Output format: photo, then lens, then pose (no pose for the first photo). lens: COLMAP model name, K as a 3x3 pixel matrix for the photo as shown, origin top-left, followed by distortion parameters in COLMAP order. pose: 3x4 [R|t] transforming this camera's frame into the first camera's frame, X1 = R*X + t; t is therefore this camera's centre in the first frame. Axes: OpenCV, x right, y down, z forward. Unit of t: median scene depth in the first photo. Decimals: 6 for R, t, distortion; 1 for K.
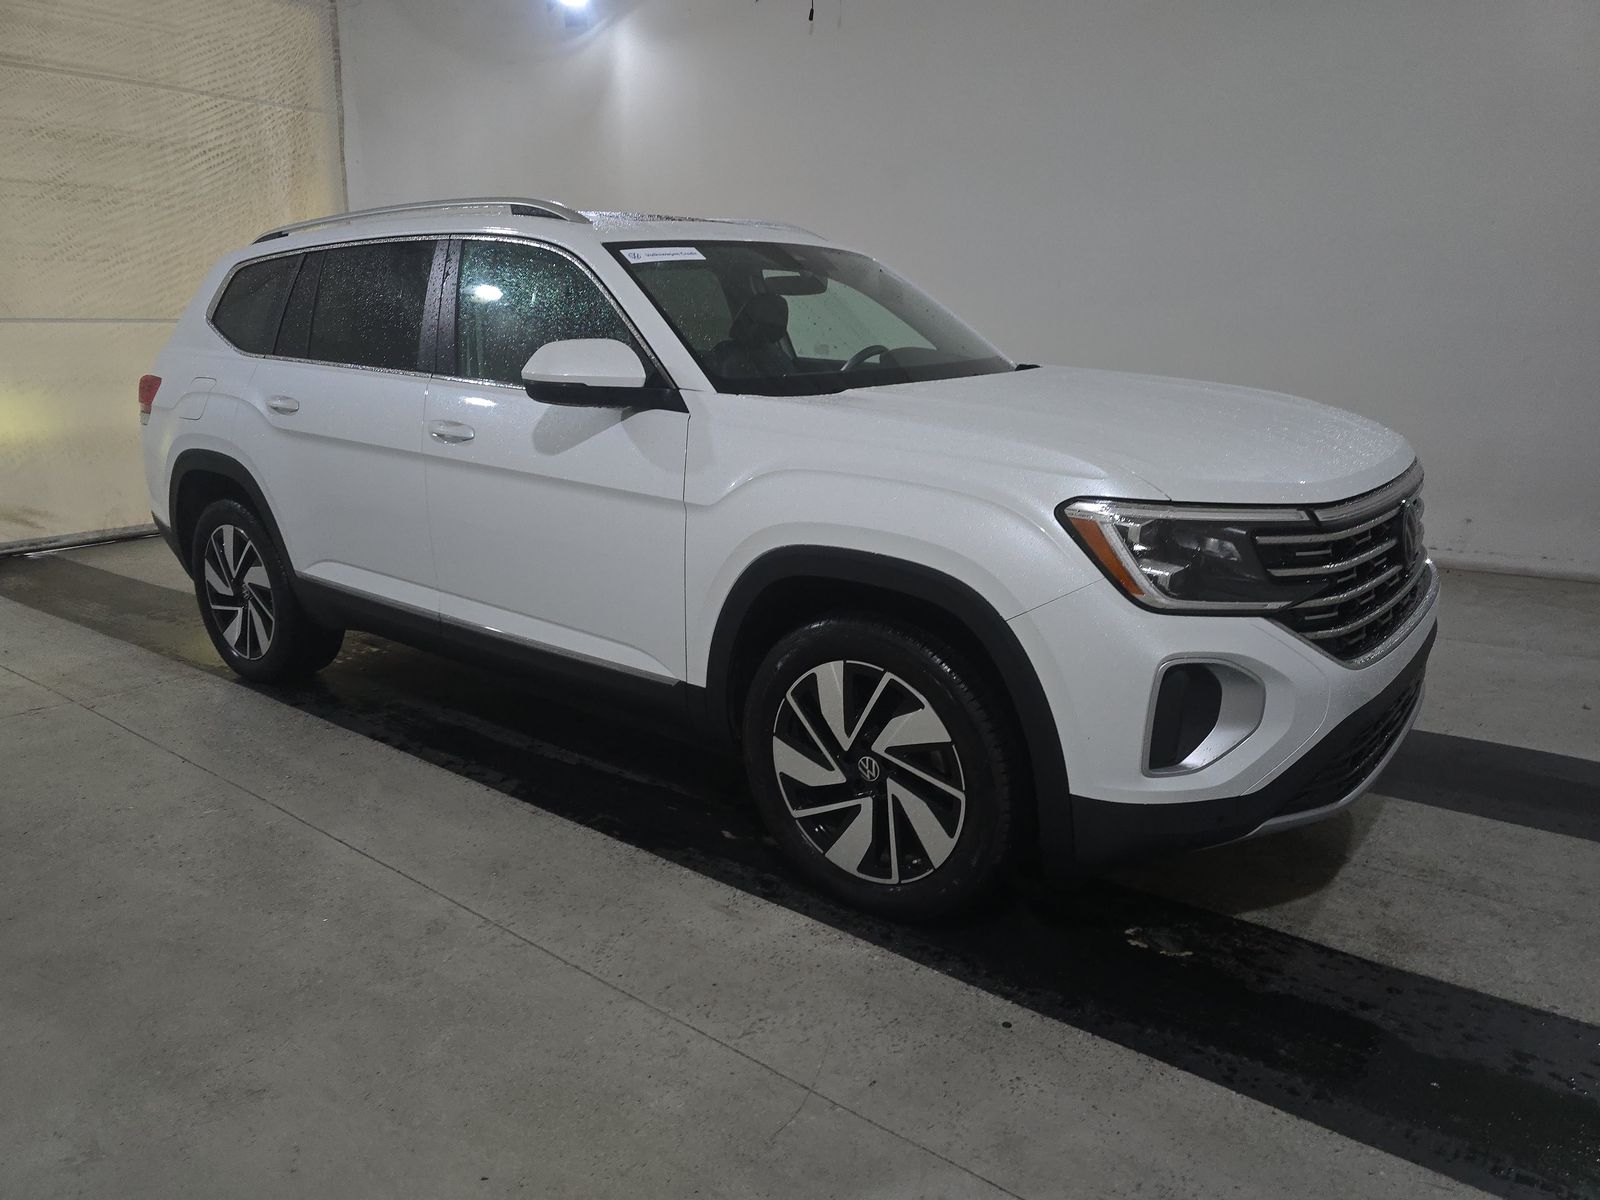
lens RADIAL K [[1068.9, 0, 801.1], [0, 1068.9, 611.9], [0, 0, 1]] dist [0.047957, -0.042447]
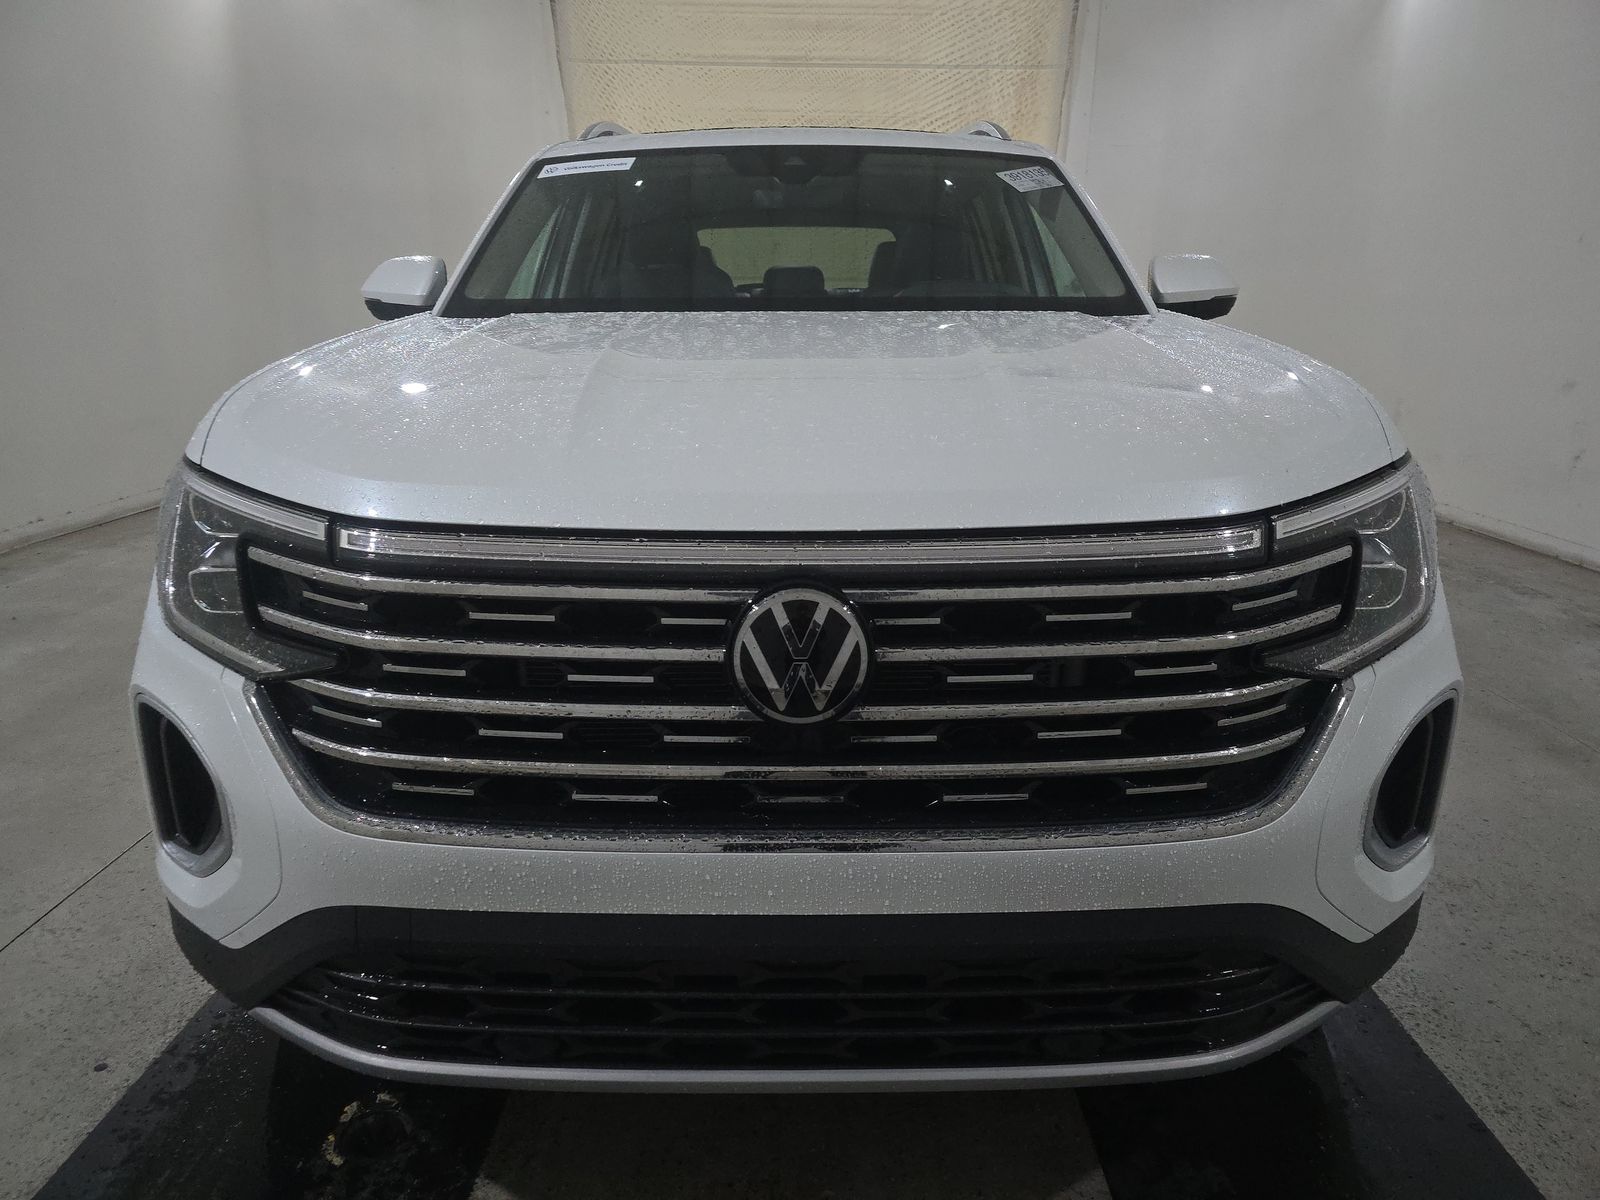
lens RADIAL K [[1068.9, 0, 801.1], [0, 1068.9, 611.9], [0, 0, 1]] dist [0.047957, -0.042447]
pose [[0.615837, 0.230436, -0.753421, 0.307590], [-0.214100, 0.969233, 0.121441, -0.049664], [0.758225, 0.086520, 0.646227, 0.241300]]
